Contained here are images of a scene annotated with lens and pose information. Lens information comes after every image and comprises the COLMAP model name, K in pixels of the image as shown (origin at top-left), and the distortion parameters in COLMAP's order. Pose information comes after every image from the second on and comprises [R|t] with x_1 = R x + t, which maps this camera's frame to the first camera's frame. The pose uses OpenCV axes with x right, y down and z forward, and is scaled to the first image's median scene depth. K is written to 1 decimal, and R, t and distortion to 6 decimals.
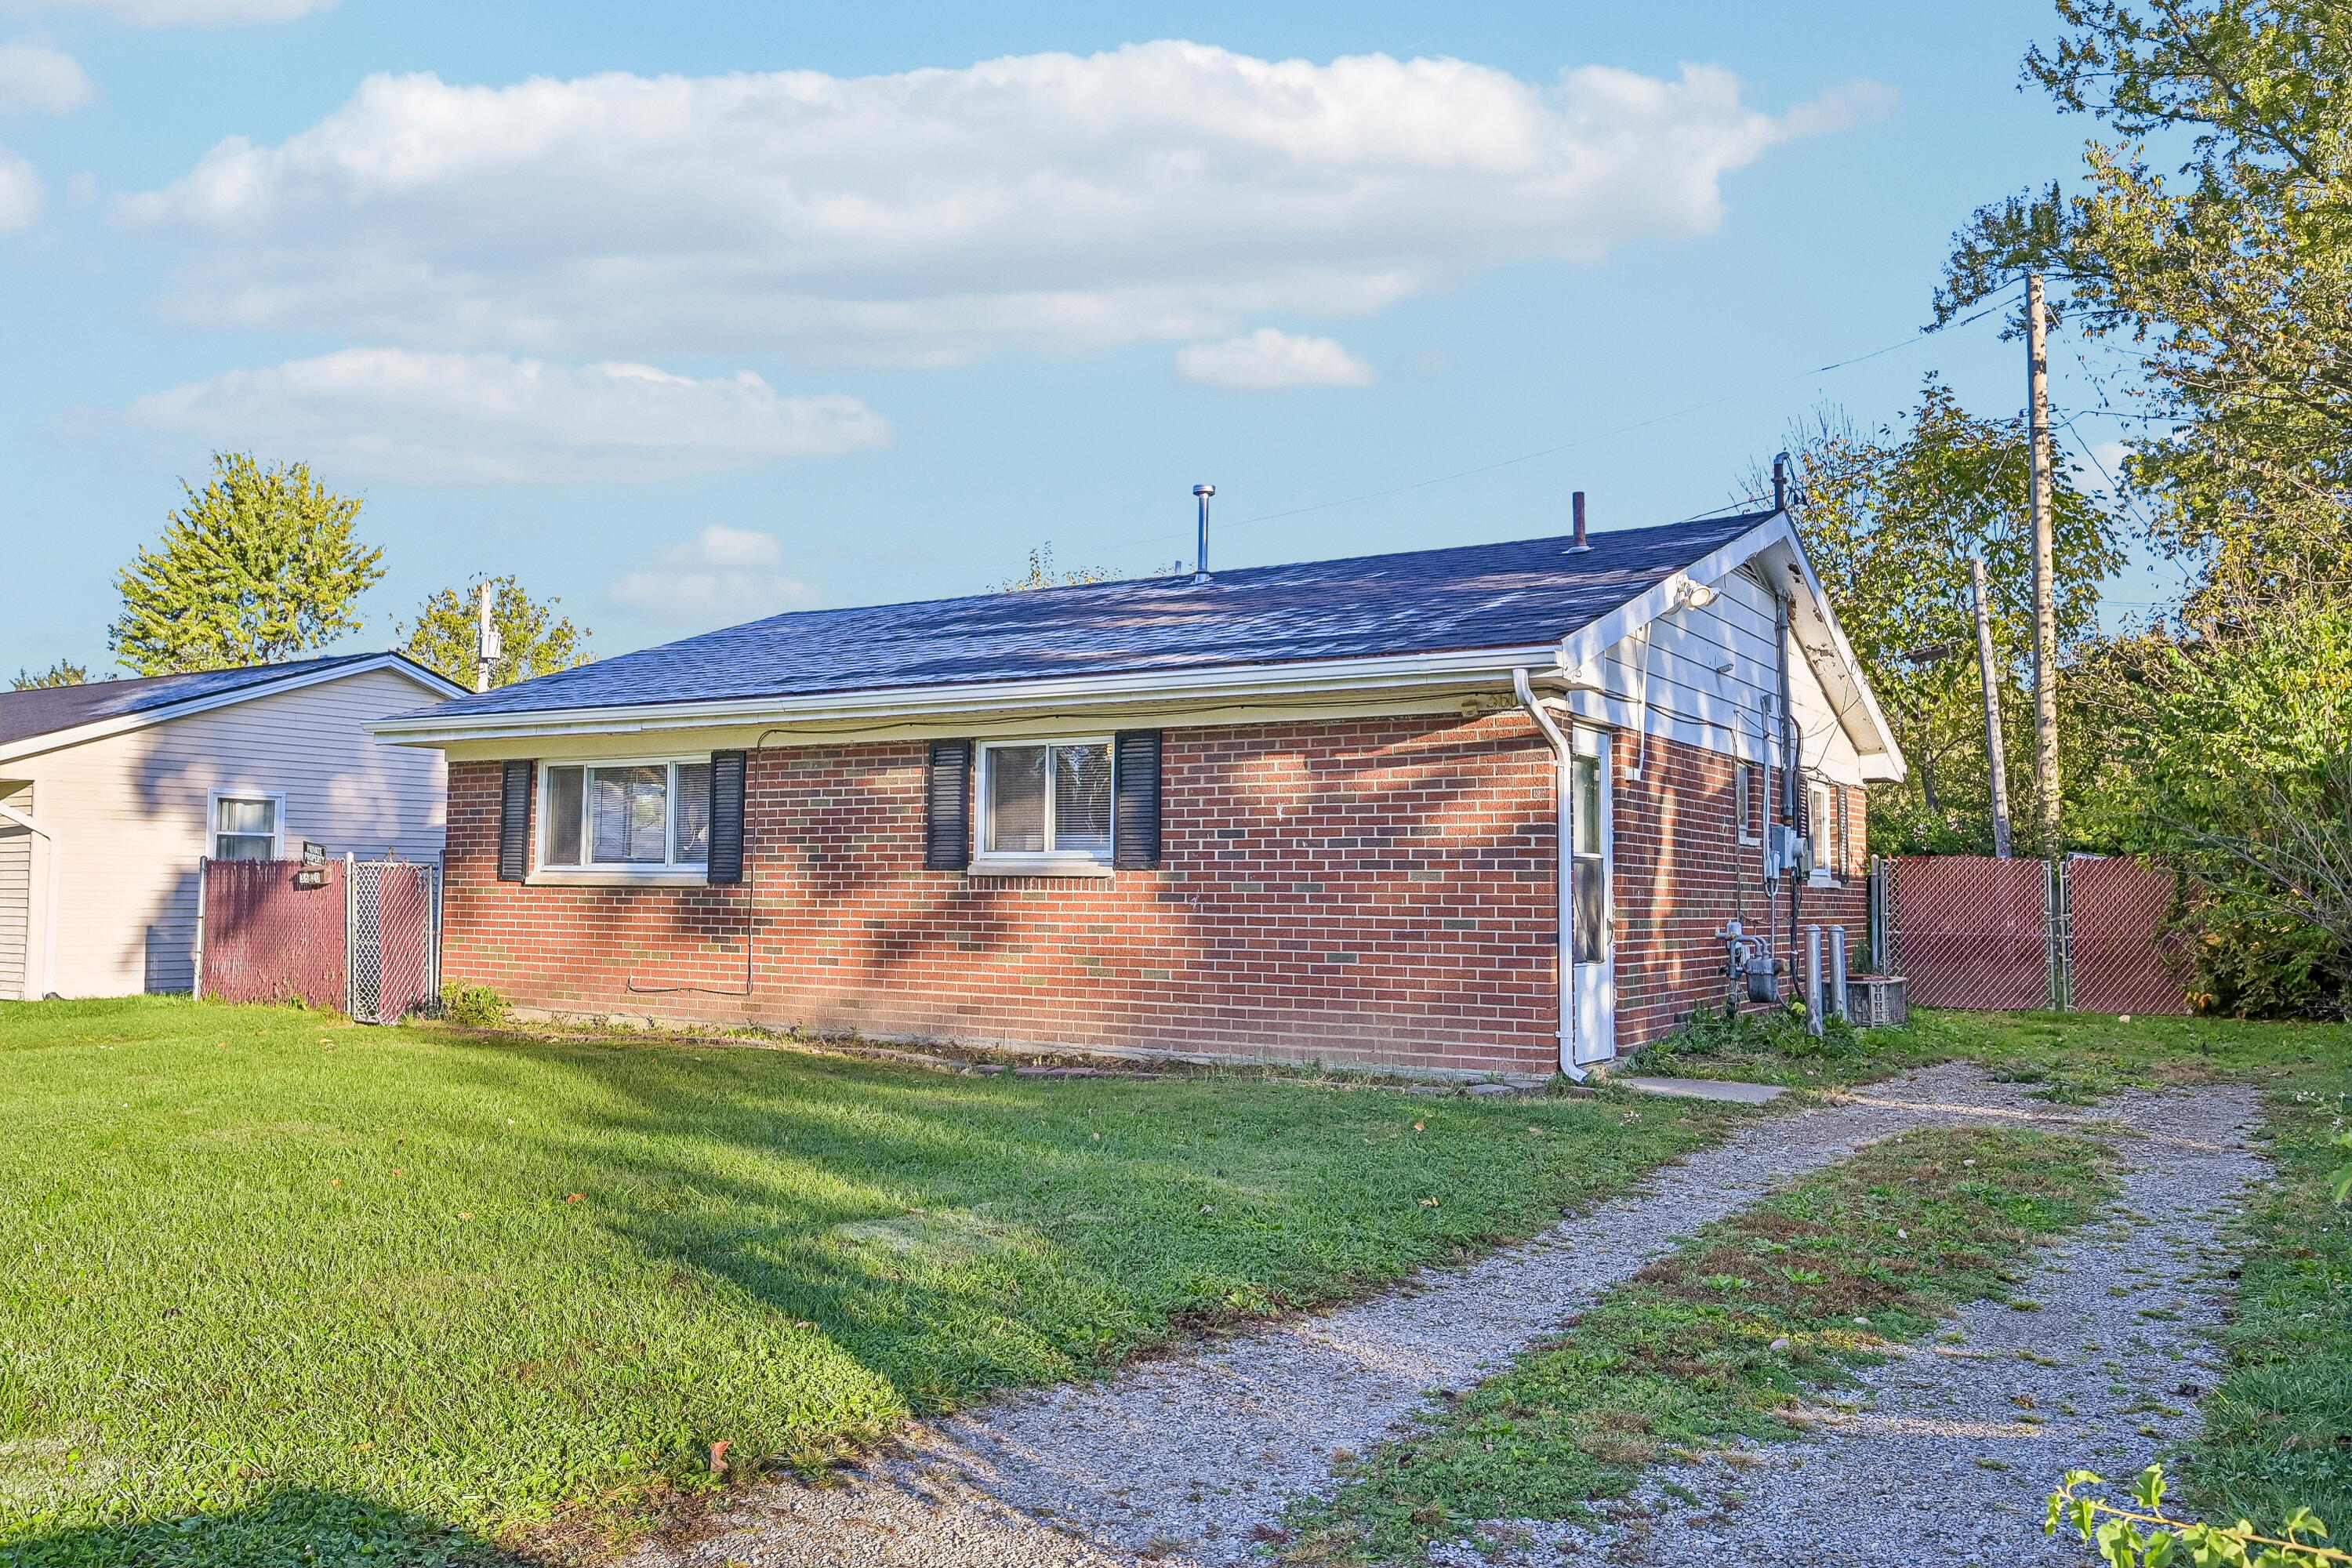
lens RADIAL K [[1770.0, 0, 1167.3], [0, 1770.0, 760.9], [0, 0, 1]] dist [-0.003097, 0.002510]
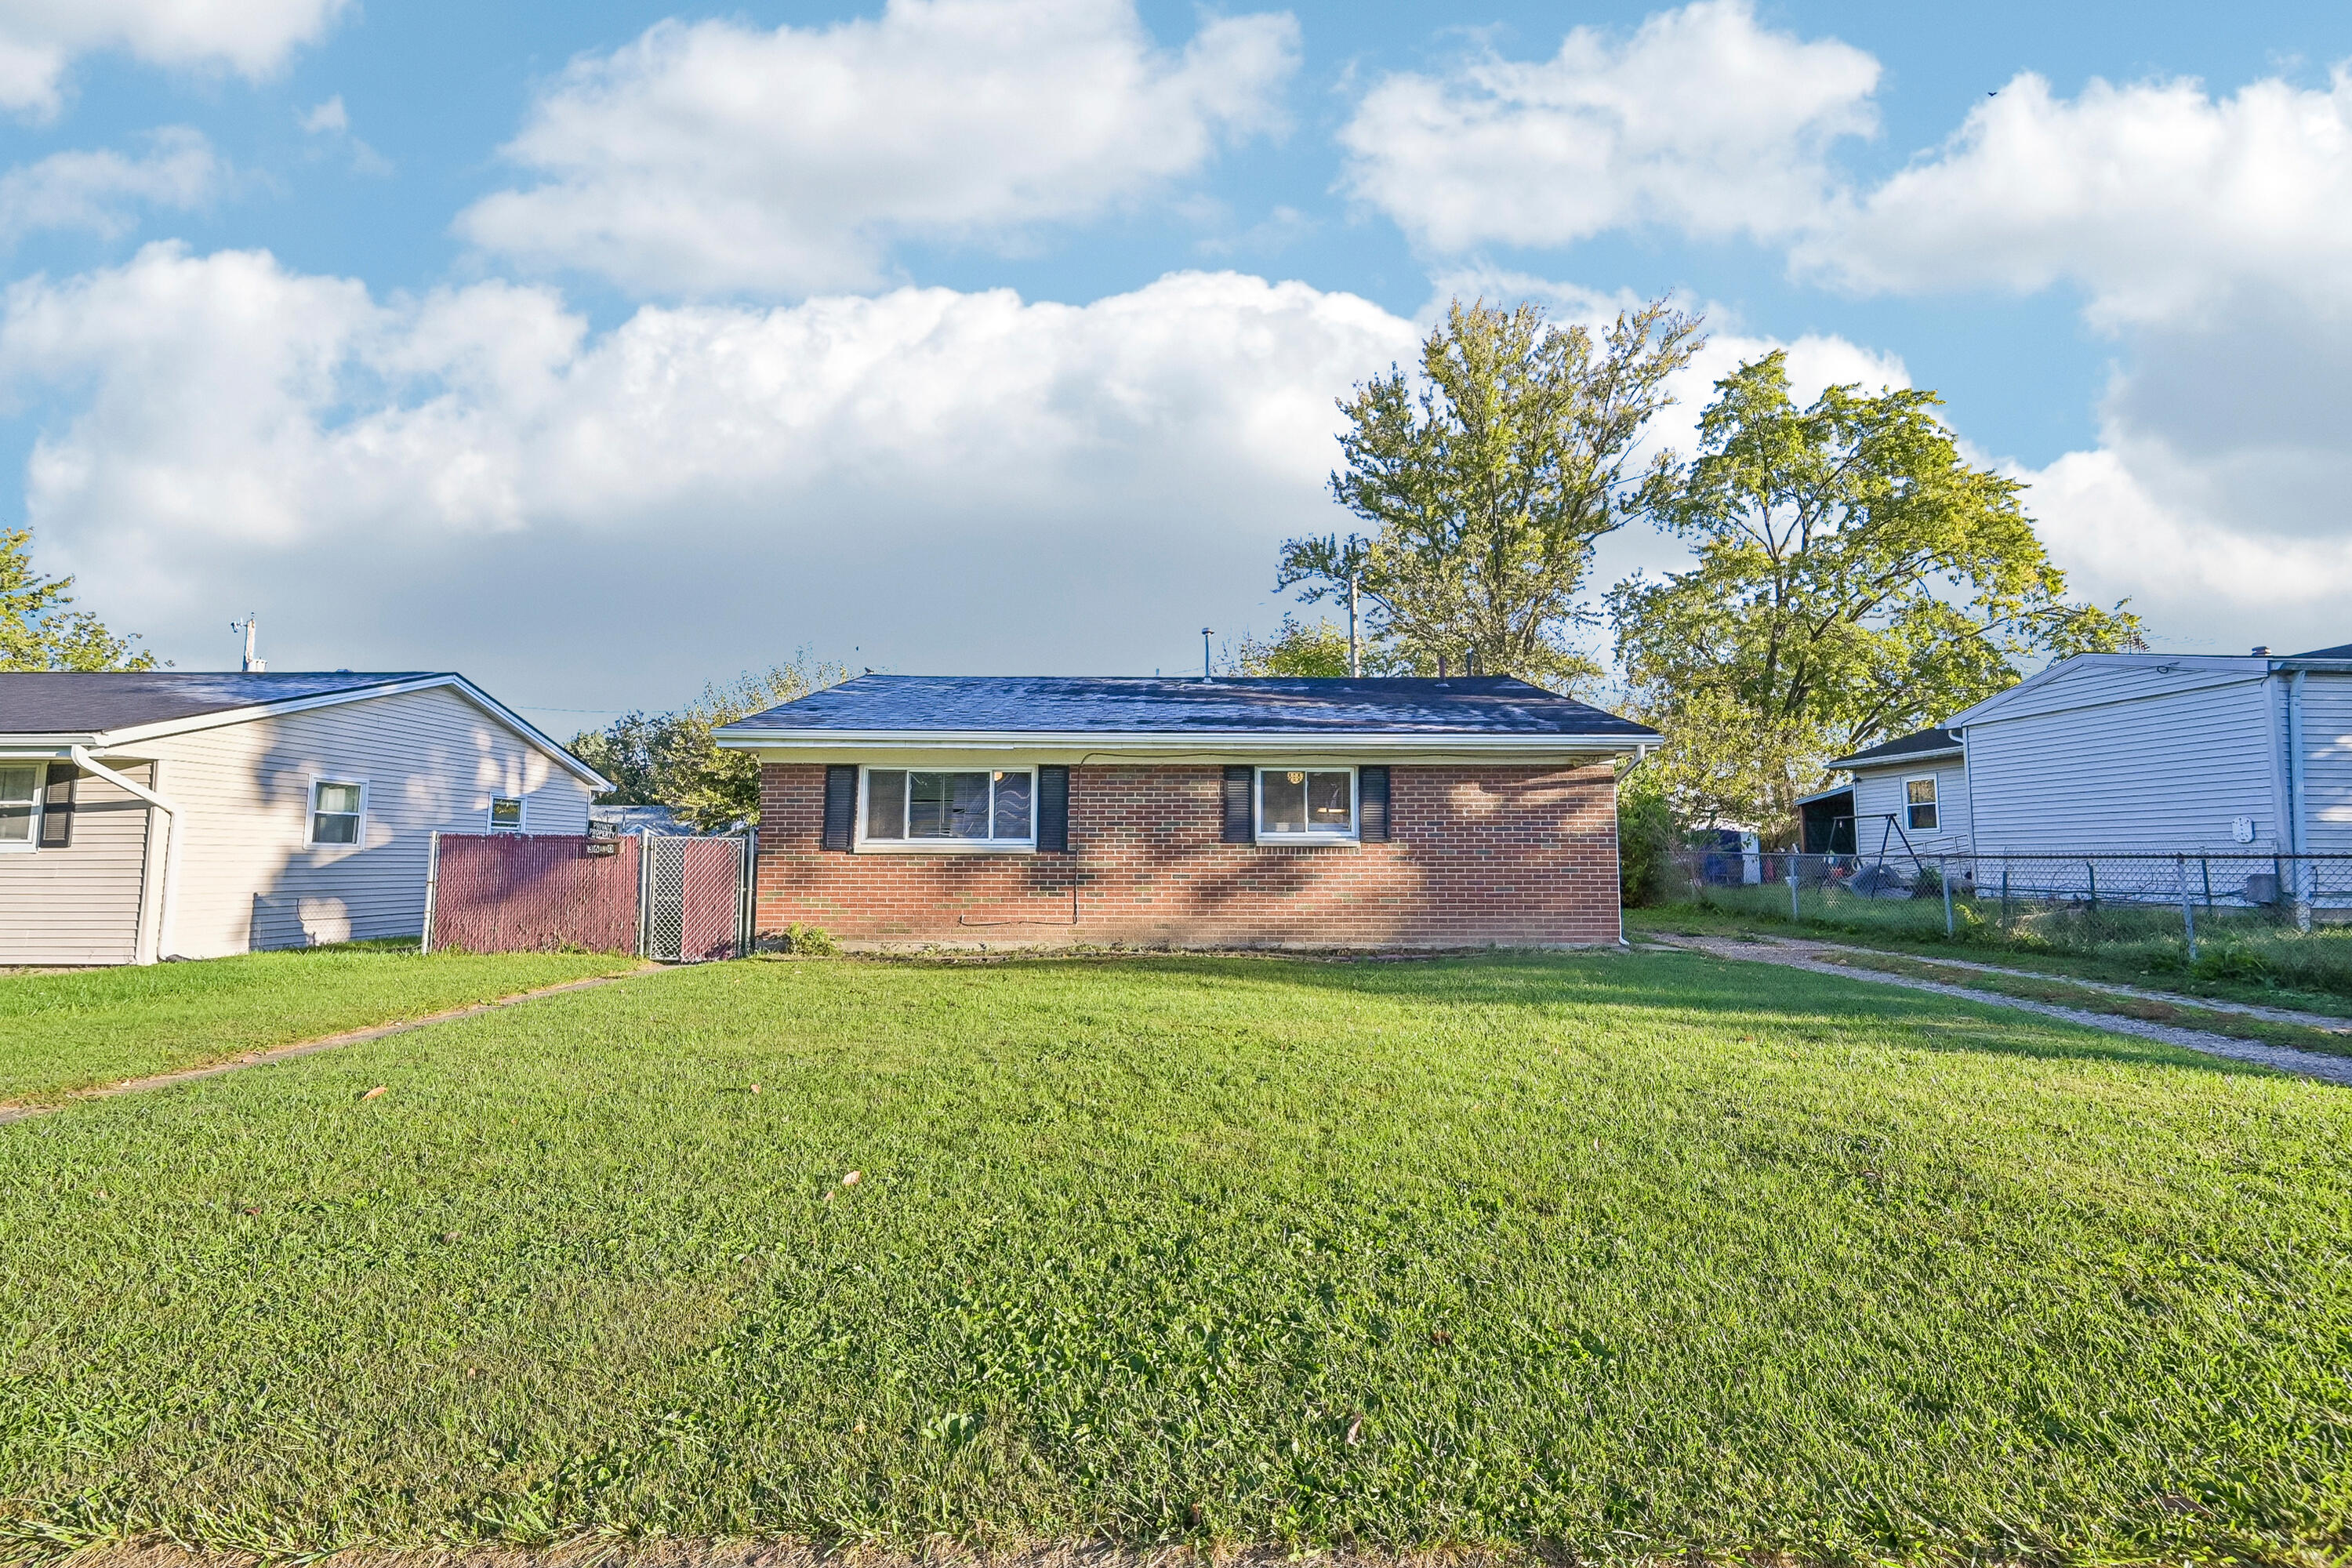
lens RADIAL K [[928.5, 0, 1170.4], [0, 928.5, 780.5], [0, 0, 1]] dist [0.000139, 0.000424]
pose [[0.845815, 0.038625, 0.532076, -0.618587], [-0.033234, 0.999253, -0.019709, 0.021121], [-0.532439, -0.001013, 0.846467, 0.279889]]
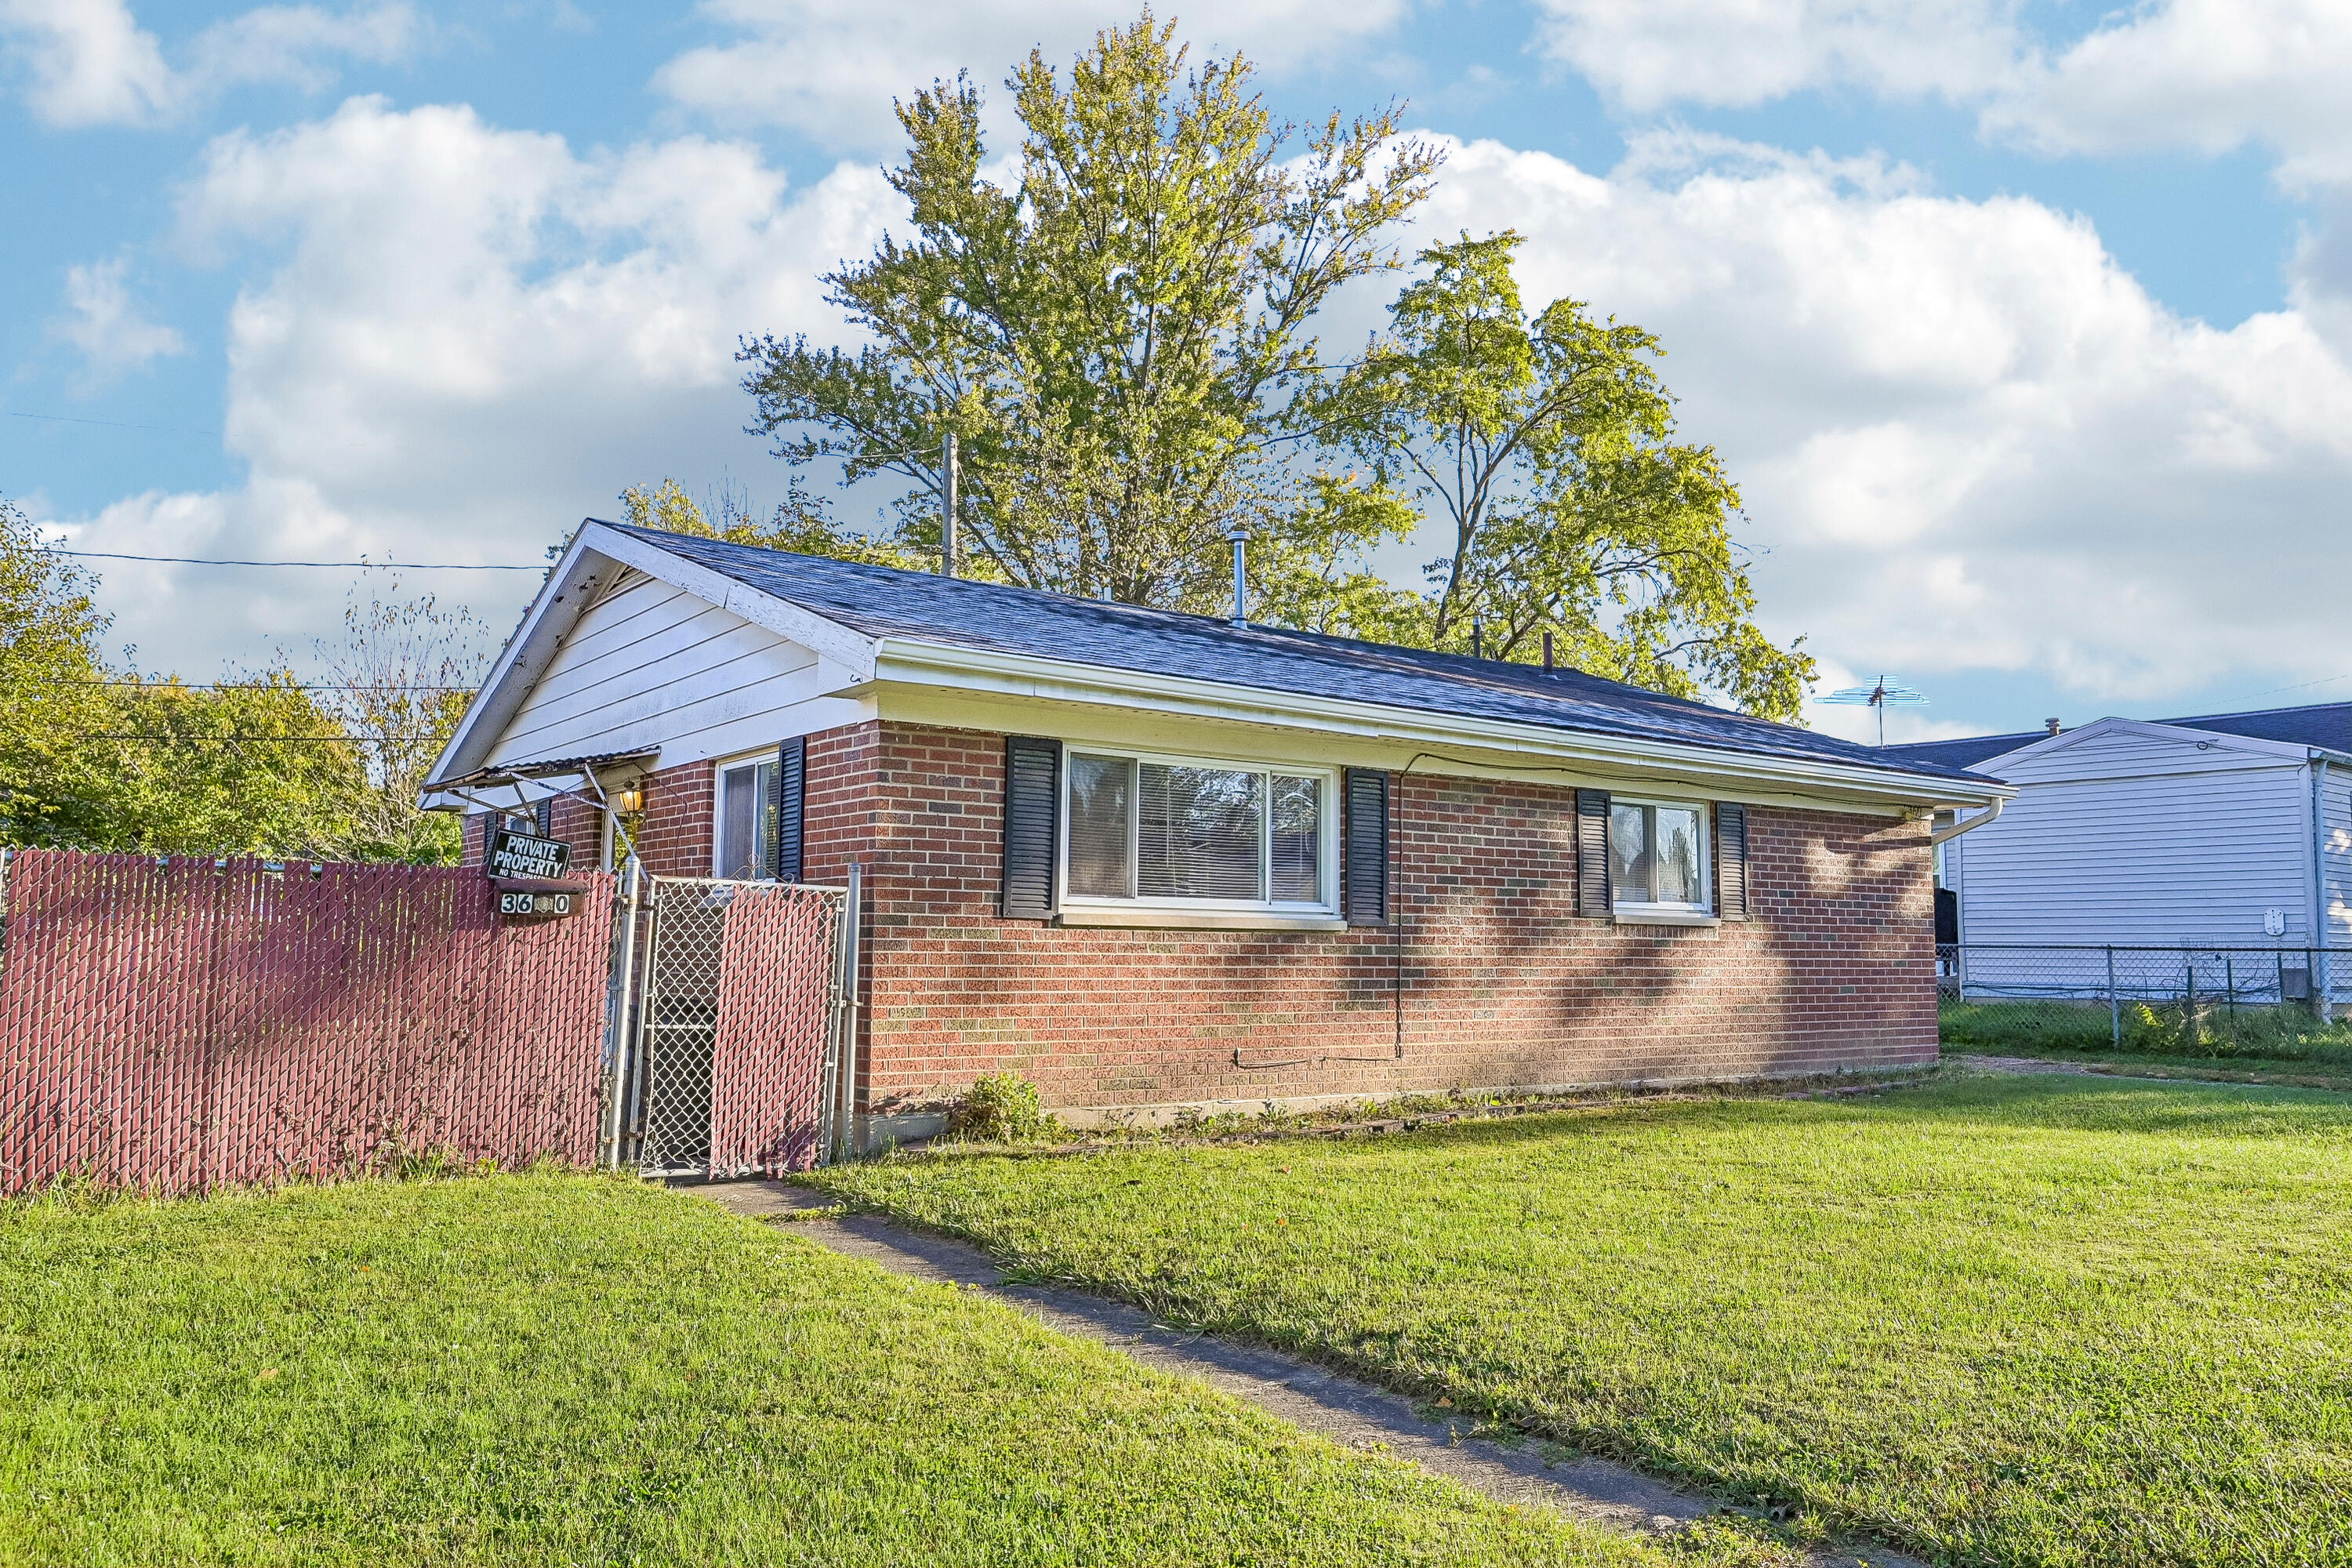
lens RADIAL K [[1700.6, 0, 1169.9], [0, 1700.6, 782.8], [0, 0, 1]] dist [-0.002714, 0.000211]
pose [[0.372231, 0.086104, 0.924138, -1.077512], [-0.074104, 0.995266, -0.062884, 0.061087], [-0.925177, -0.045075, 0.376849, 0.822088]]
